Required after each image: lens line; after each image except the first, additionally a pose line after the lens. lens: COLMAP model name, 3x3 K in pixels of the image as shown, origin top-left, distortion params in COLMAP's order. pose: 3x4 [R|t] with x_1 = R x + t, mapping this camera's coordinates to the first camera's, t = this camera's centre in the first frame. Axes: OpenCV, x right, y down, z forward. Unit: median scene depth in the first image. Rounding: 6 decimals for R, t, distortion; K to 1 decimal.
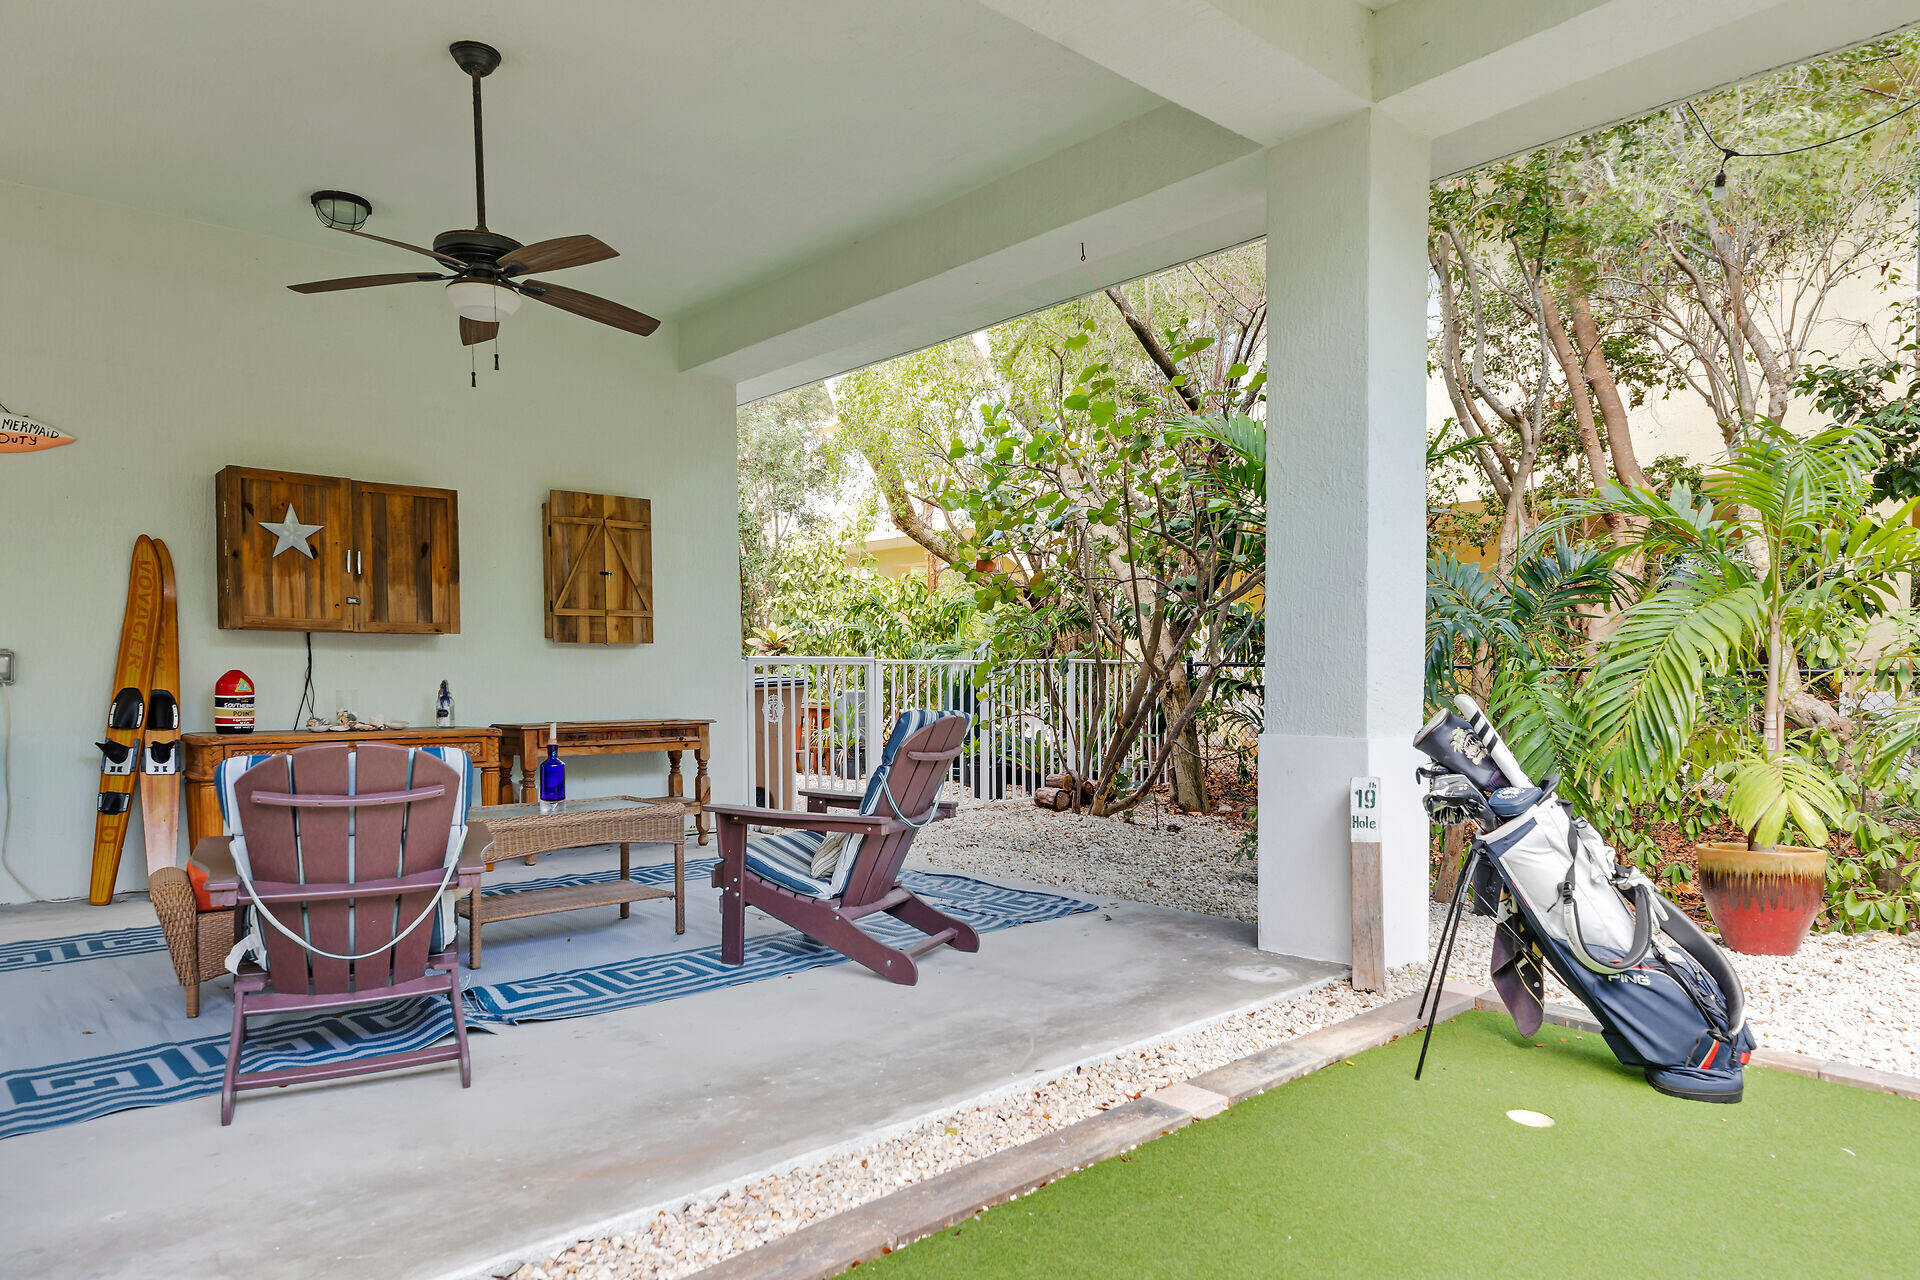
lens RADIAL K [[1120.7, 0, 995.4], [0, 1120.7, 705.3], [0, 0, 1]] dist [-0.002057, 0.001677]
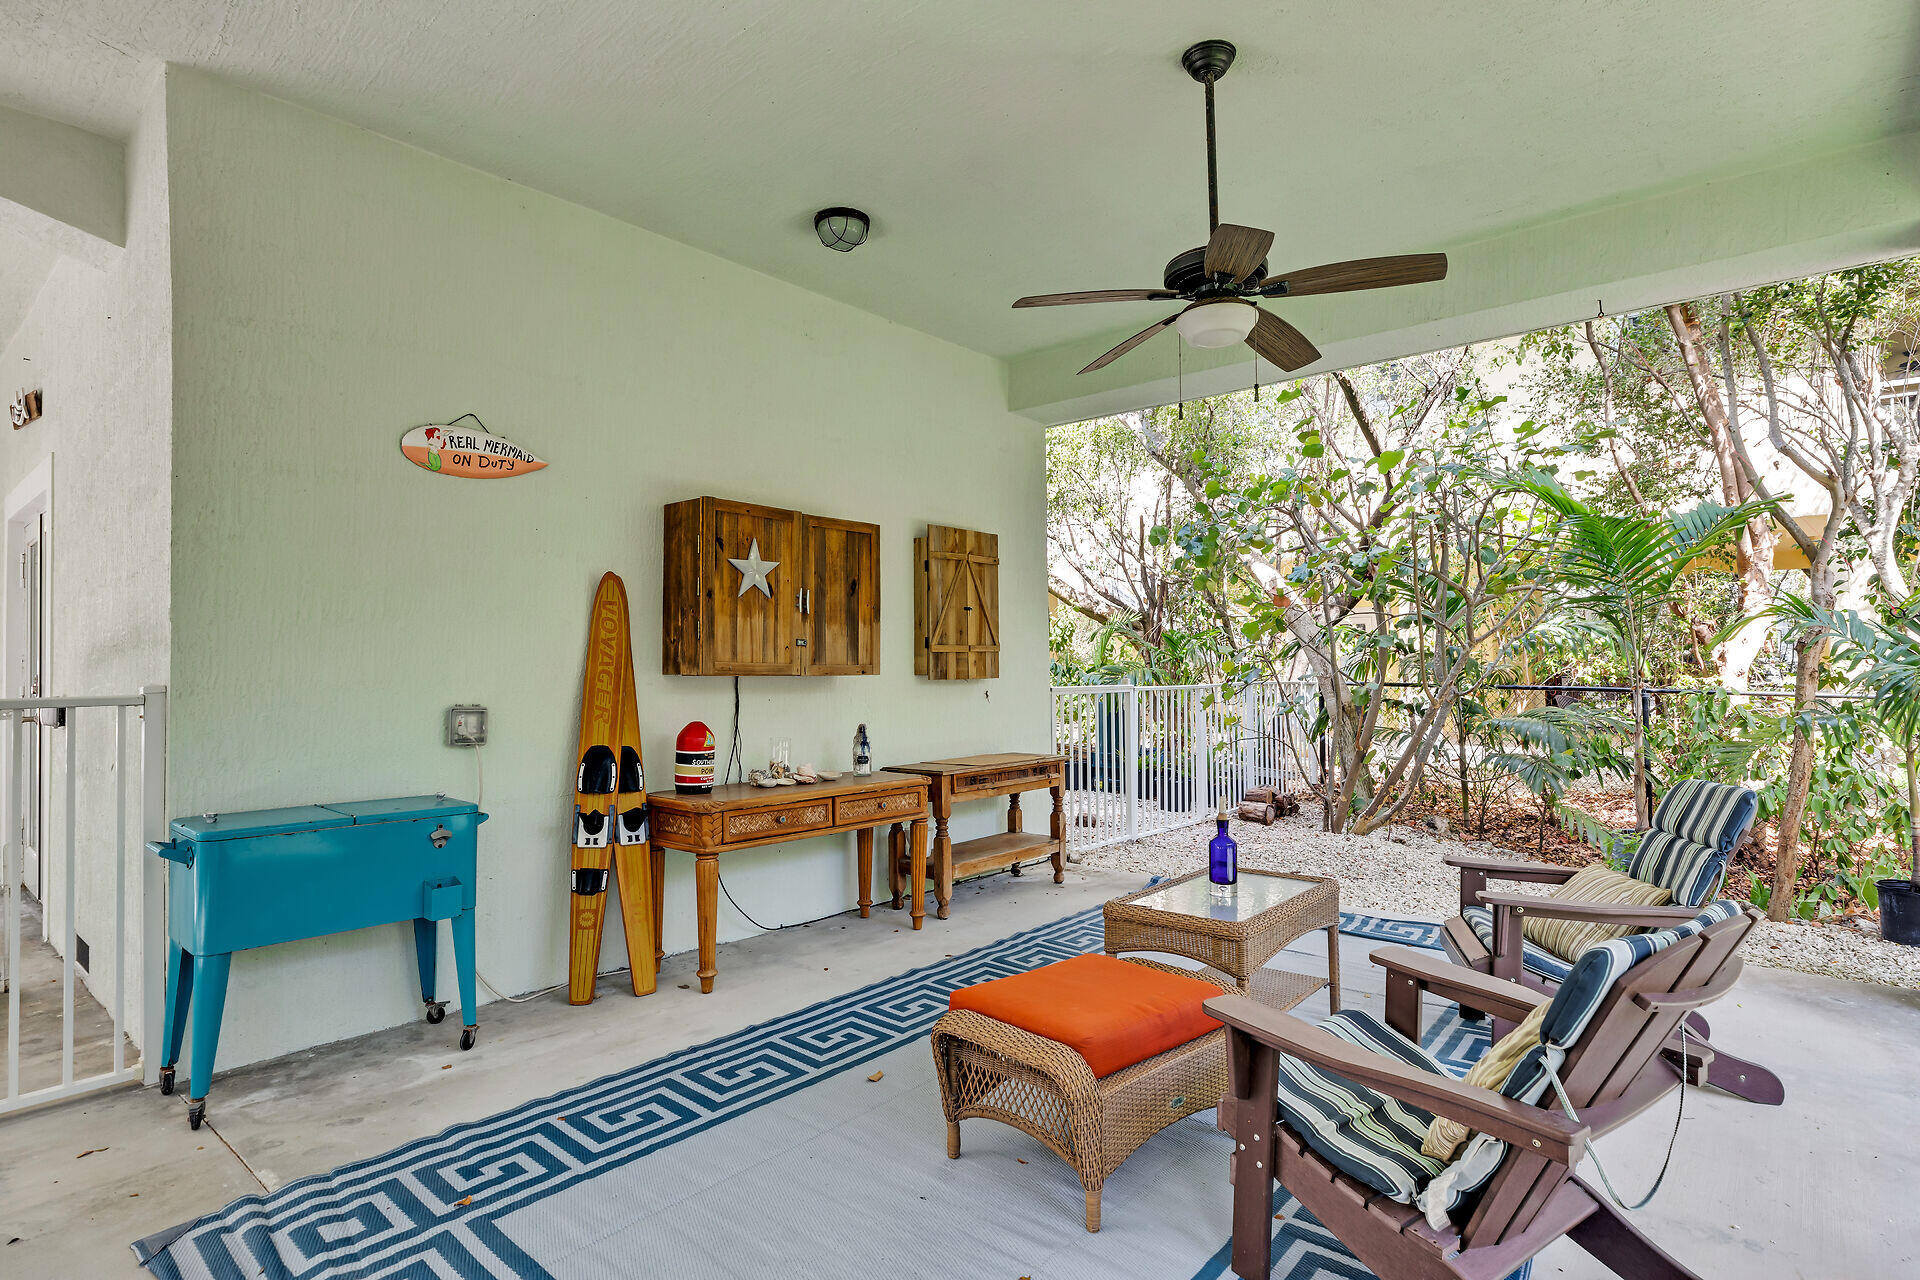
lens RADIAL K [[931.9, 0, 965.4], [0, 931.9, 638.6], [0, 0, 1]] dist [-0.009069, 0.002114]
pose [[0.992552, 0.003107, 0.121781, -0.546093], [0.004046, 0.998282, -0.058446, -0.052537], [-0.121754, 0.058504, 0.990835, 0.226617]]
